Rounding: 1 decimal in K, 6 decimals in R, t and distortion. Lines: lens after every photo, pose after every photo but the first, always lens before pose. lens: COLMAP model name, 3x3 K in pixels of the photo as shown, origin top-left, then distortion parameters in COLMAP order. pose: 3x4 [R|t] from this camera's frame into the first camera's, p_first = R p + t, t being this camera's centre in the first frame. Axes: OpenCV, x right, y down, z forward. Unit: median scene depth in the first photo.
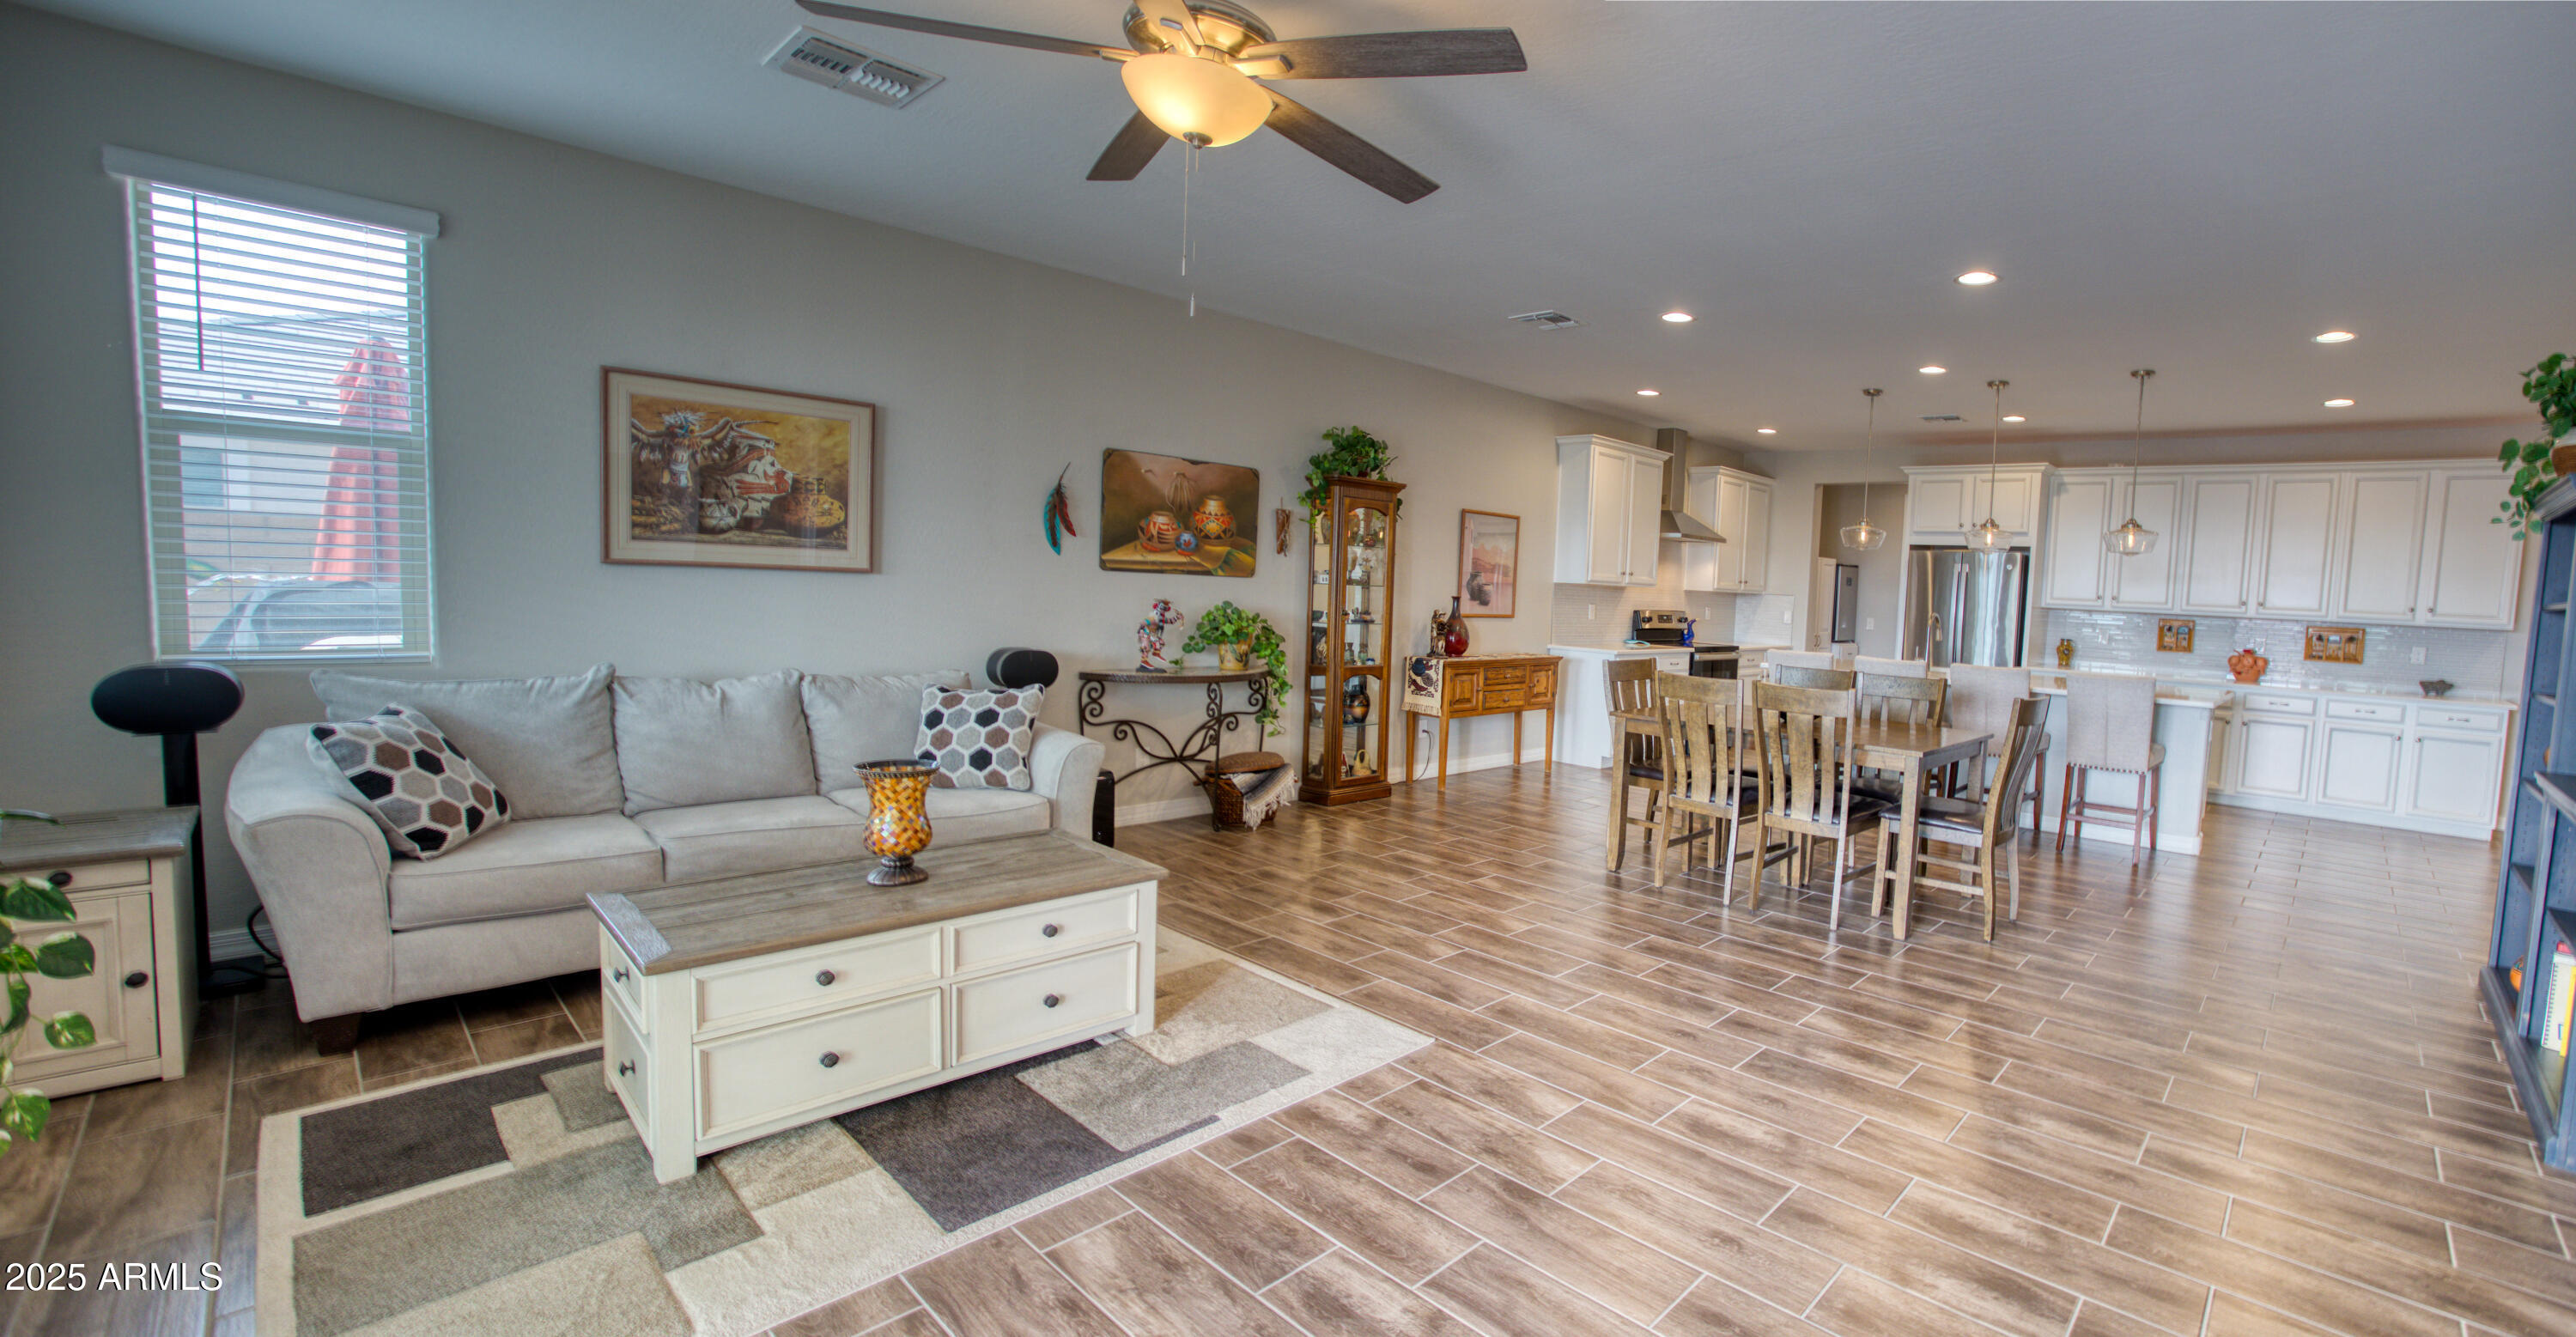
lens RADIAL K [[1041.3, 0, 1579.5], [0, 1041.3, 670.4], [0, 0, 1]] dist [-0.045931, 0.000371]
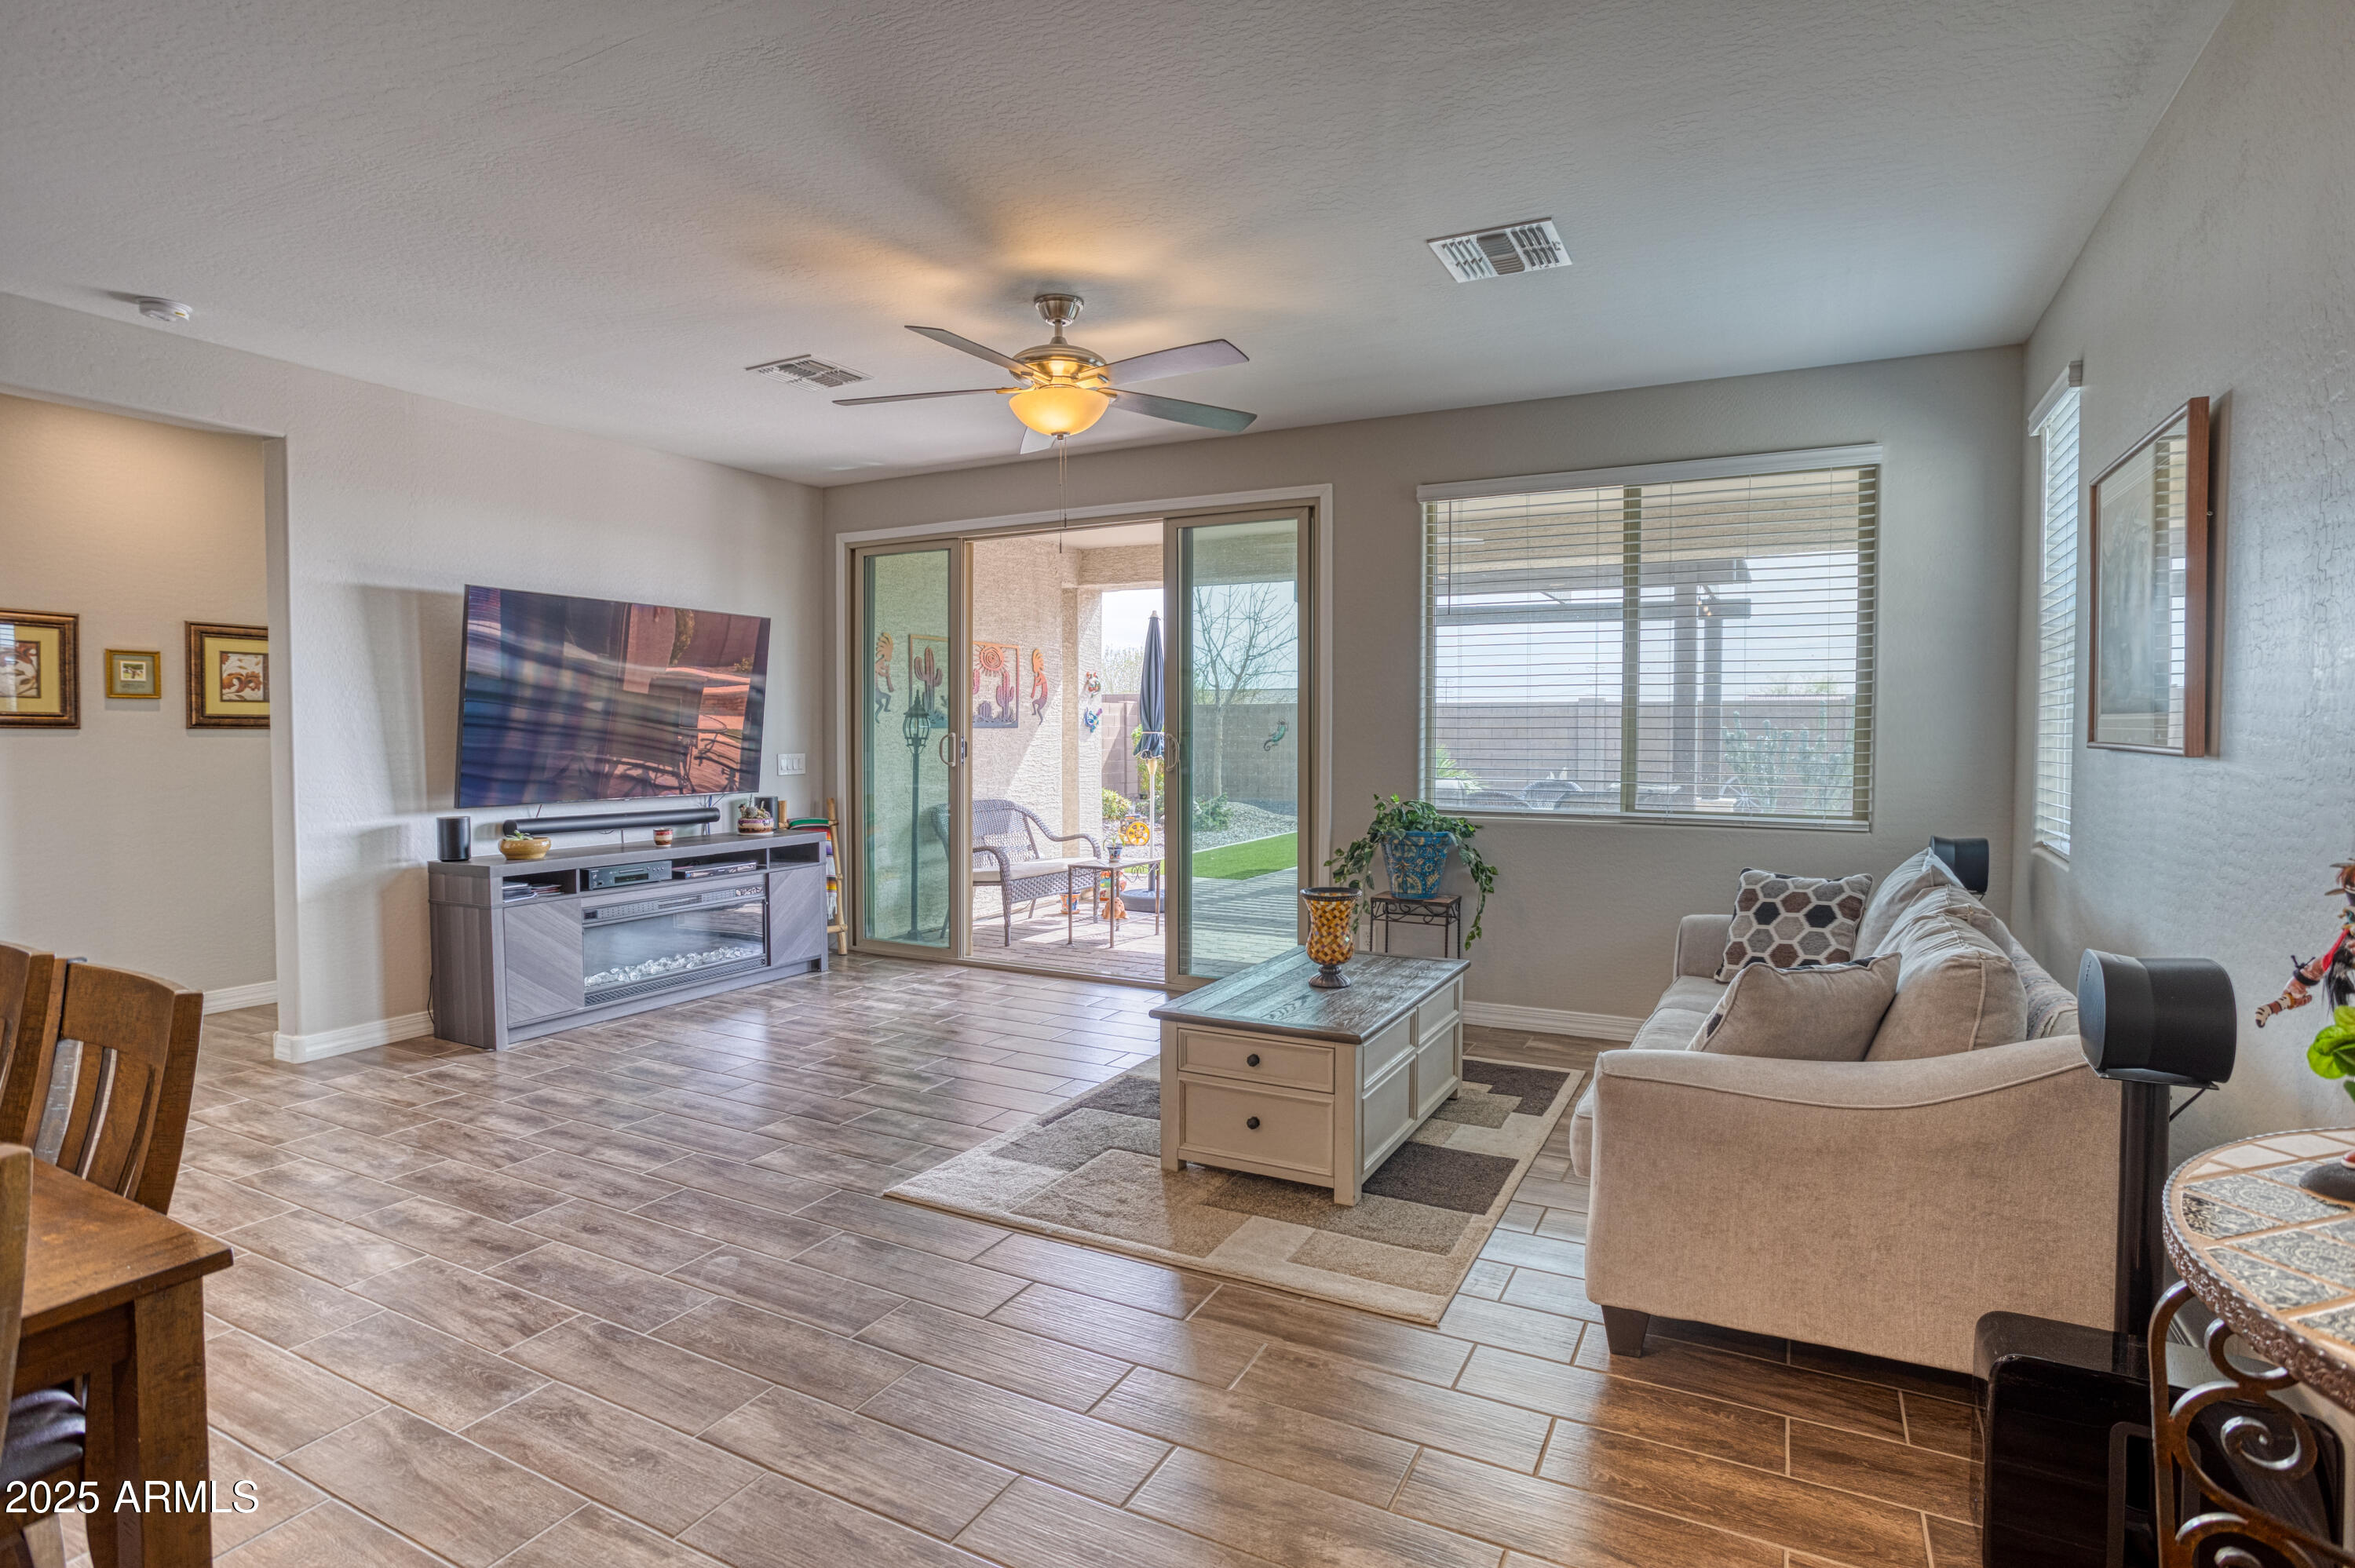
lens RADIAL K [[1180.0, 0, 1187.6], [0, 1180.0, 770.9], [0, 0, 1]] dist [-0.092756, 0.050254]
pose [[-0.983220, -0.045351, -0.176697, -0.117815], [-0.064456, 0.992494, 0.103930, -0.094285], [0.170658, 0.113575, -0.978763, 1.156392]]
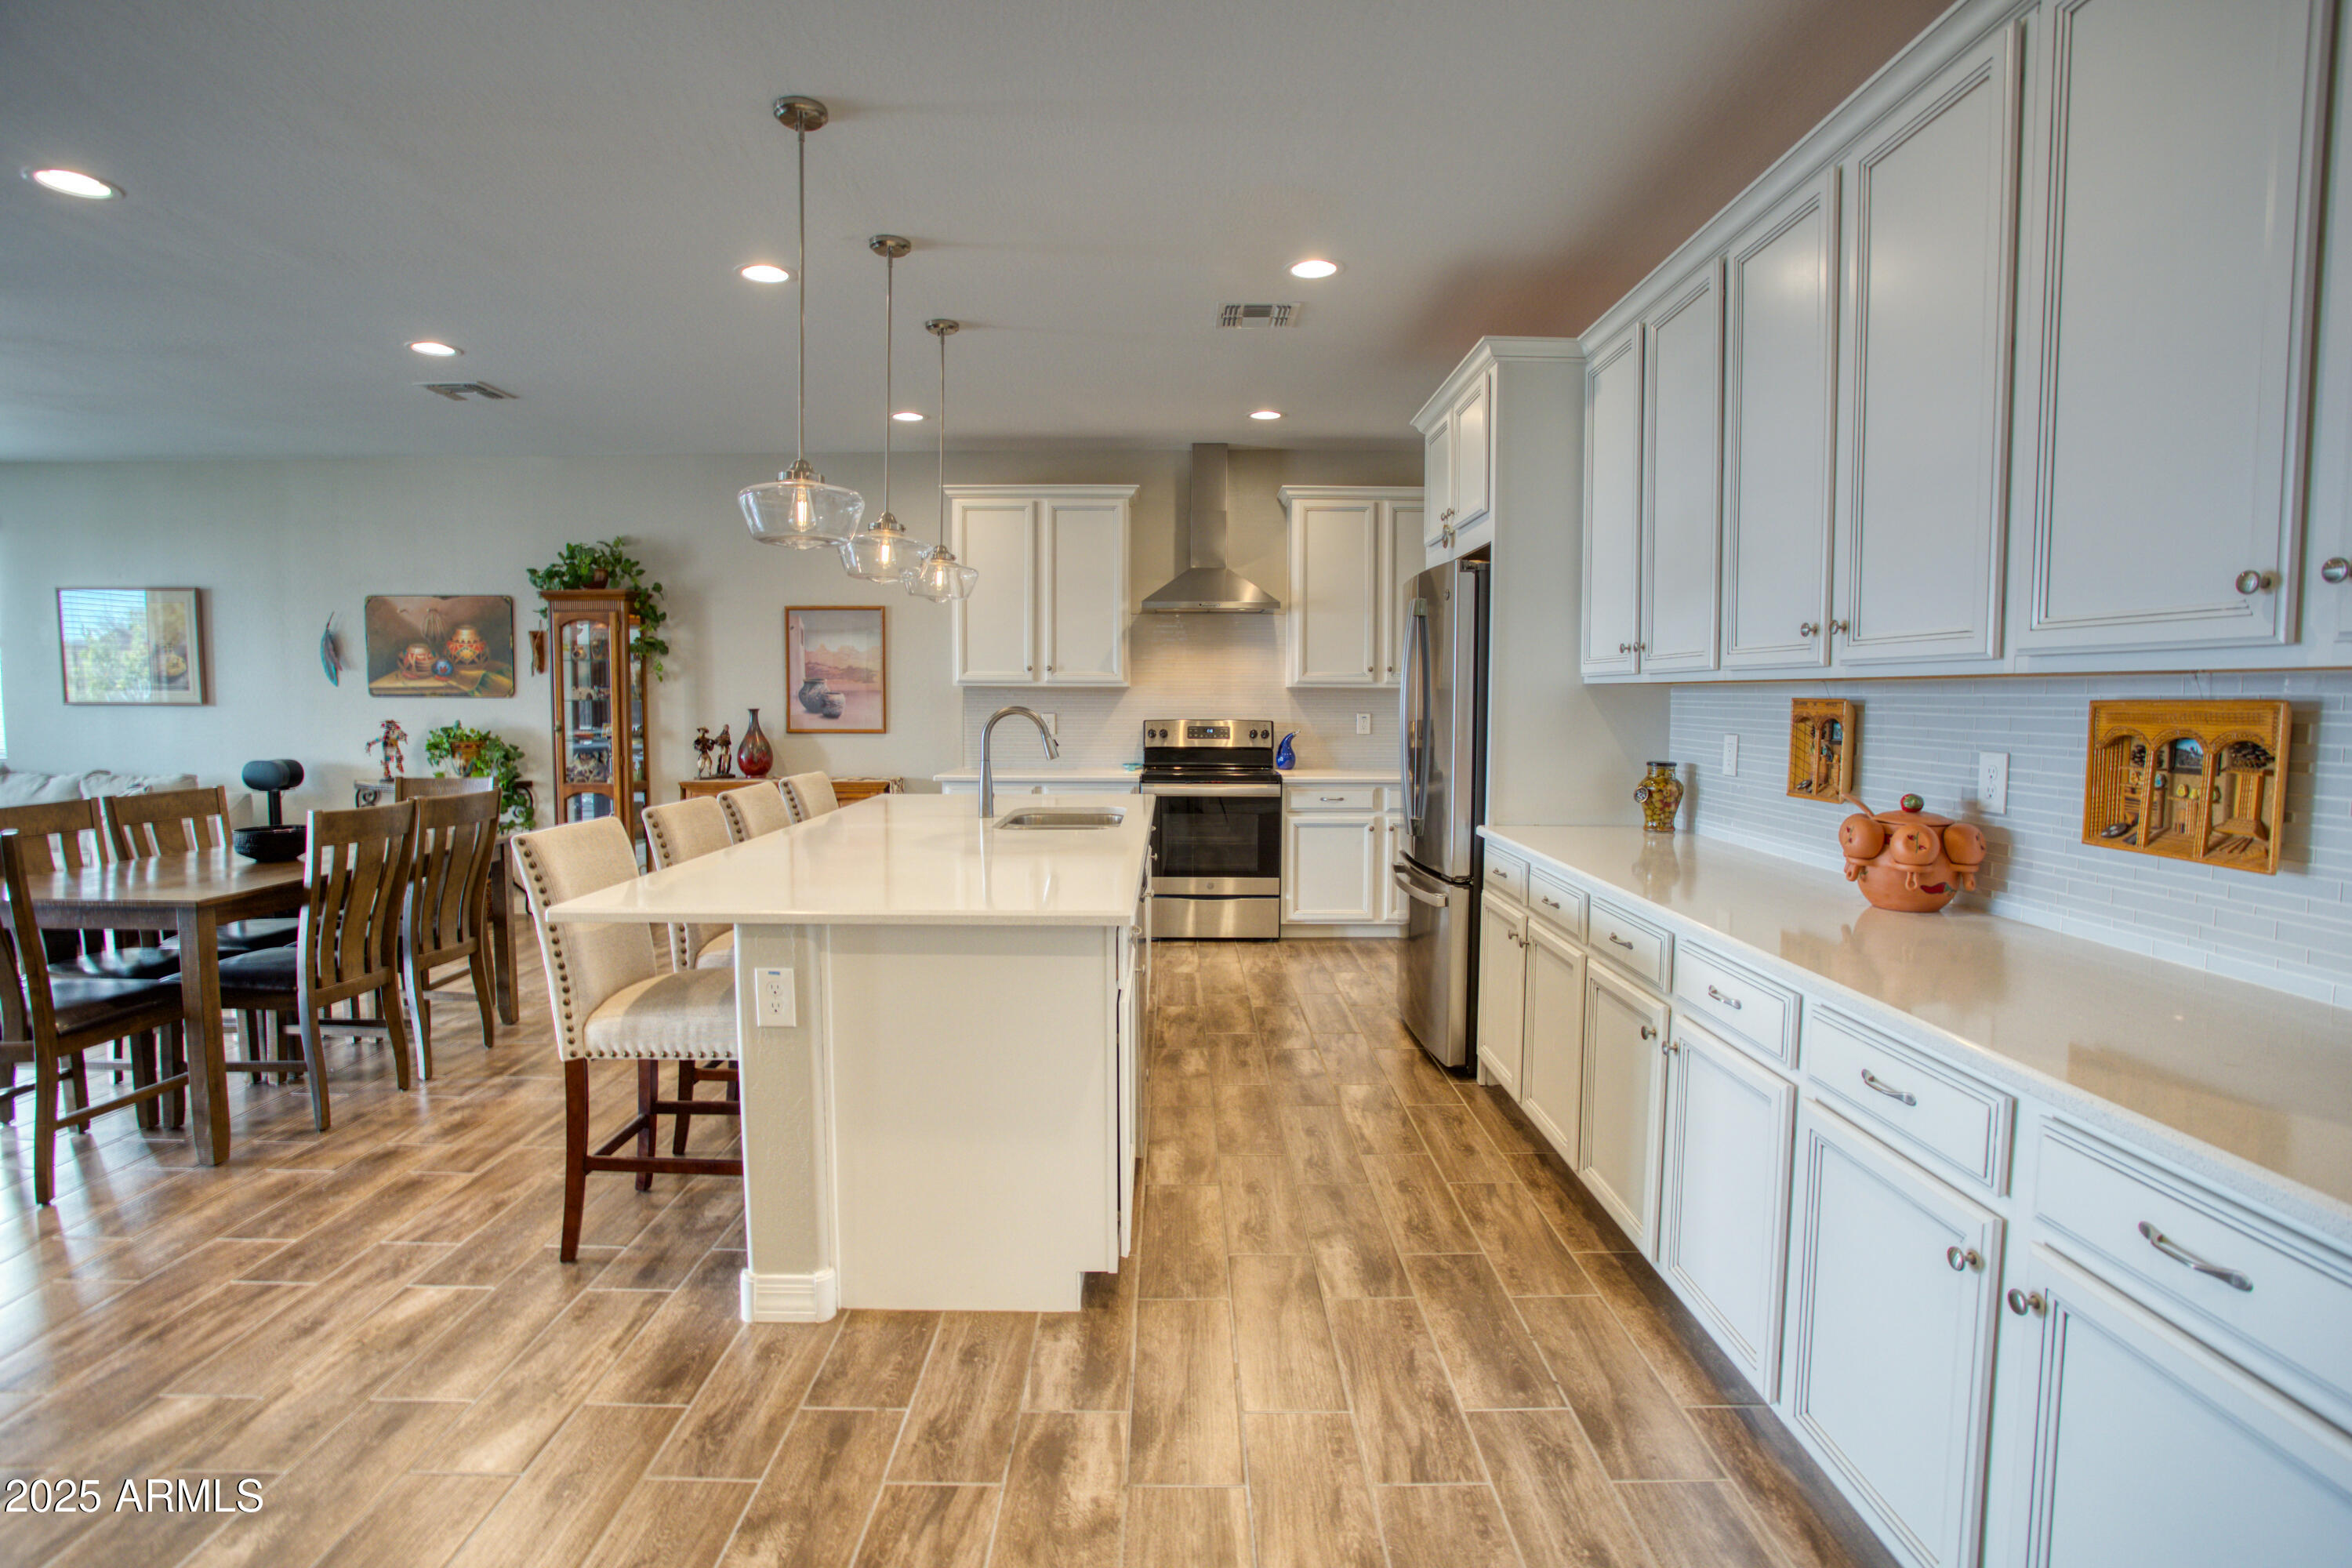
lens RADIAL K [[1129.5, 0, 1173.9], [0, 1129.5, 778.0], [0, 0, 1]] dist [-0.064153, 0.020122]
pose [[0.603981, 0.014132, -0.796873, 1.105218], [-0.036208, 0.999297, -0.009721, -0.022574], [0.796176, 0.034724, 0.604068, 0.949618]]
